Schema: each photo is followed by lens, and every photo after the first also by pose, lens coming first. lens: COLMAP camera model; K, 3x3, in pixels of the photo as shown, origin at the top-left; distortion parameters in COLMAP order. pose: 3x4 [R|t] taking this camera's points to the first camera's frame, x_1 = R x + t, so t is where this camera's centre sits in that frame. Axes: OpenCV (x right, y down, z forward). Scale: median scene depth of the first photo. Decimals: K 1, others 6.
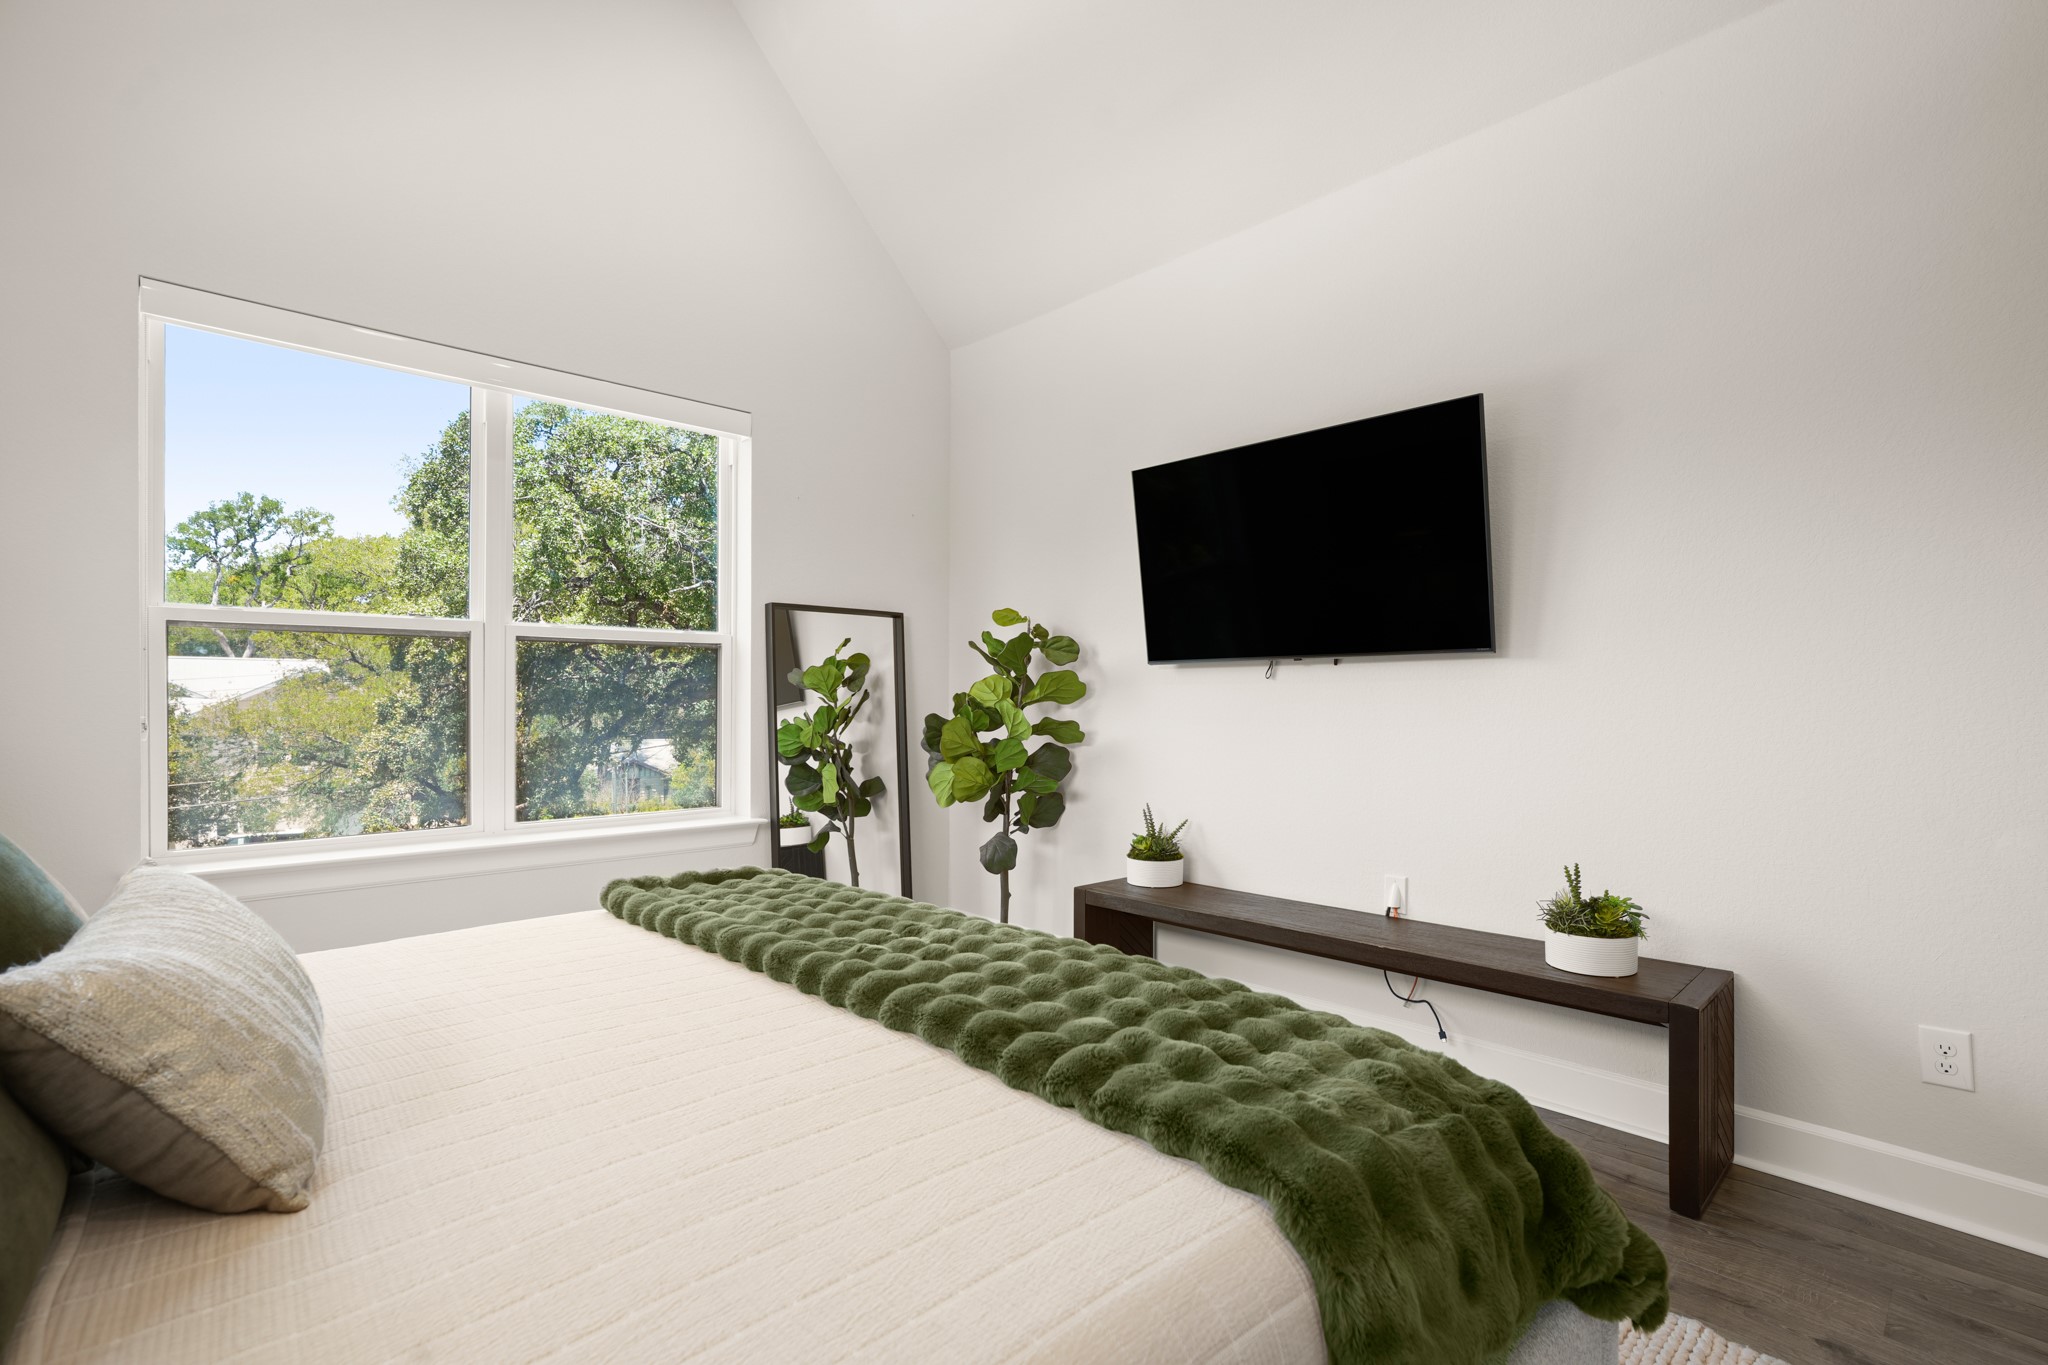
lens RADIAL K [[947.6, 0, 1024.0], [0, 947.6, 682.5], [0, 0, 1]] dist [-0.053390, 0.016842]
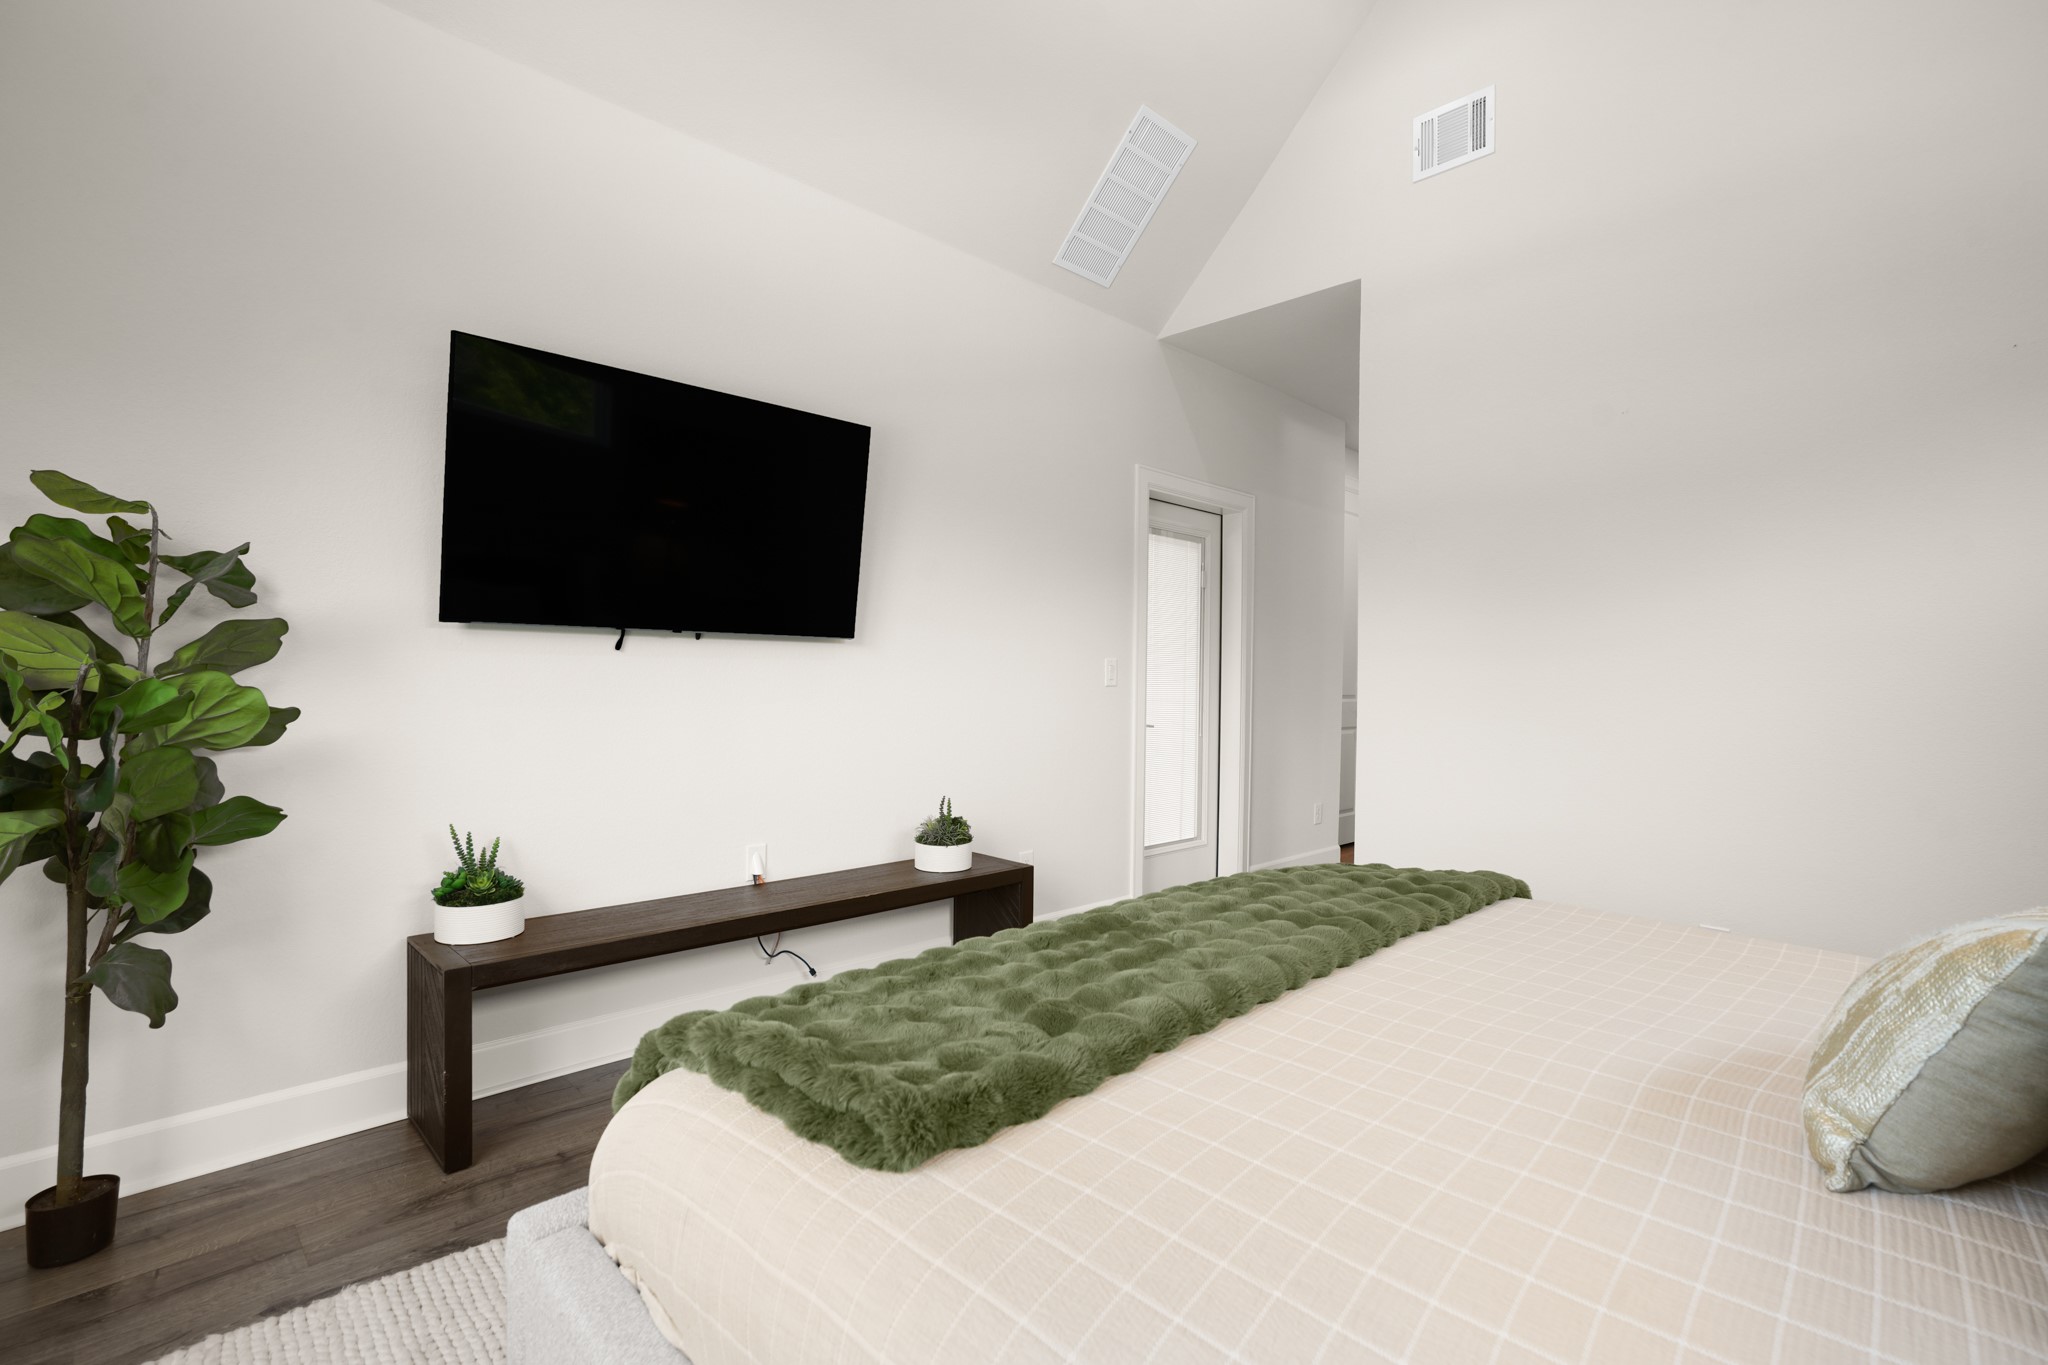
lens RADIAL K [[947.6, 0, 1024.0], [0, 947.6, 682.5], [0, 0, 1]] dist [-0.053390, 0.016842]
pose [[-0.008934, -0.007298, 0.999933, -0.627989], [-0.024299, 0.999680, 0.007079, 0.010091], [-0.999665, -0.024234, -0.009108, 0.687053]]
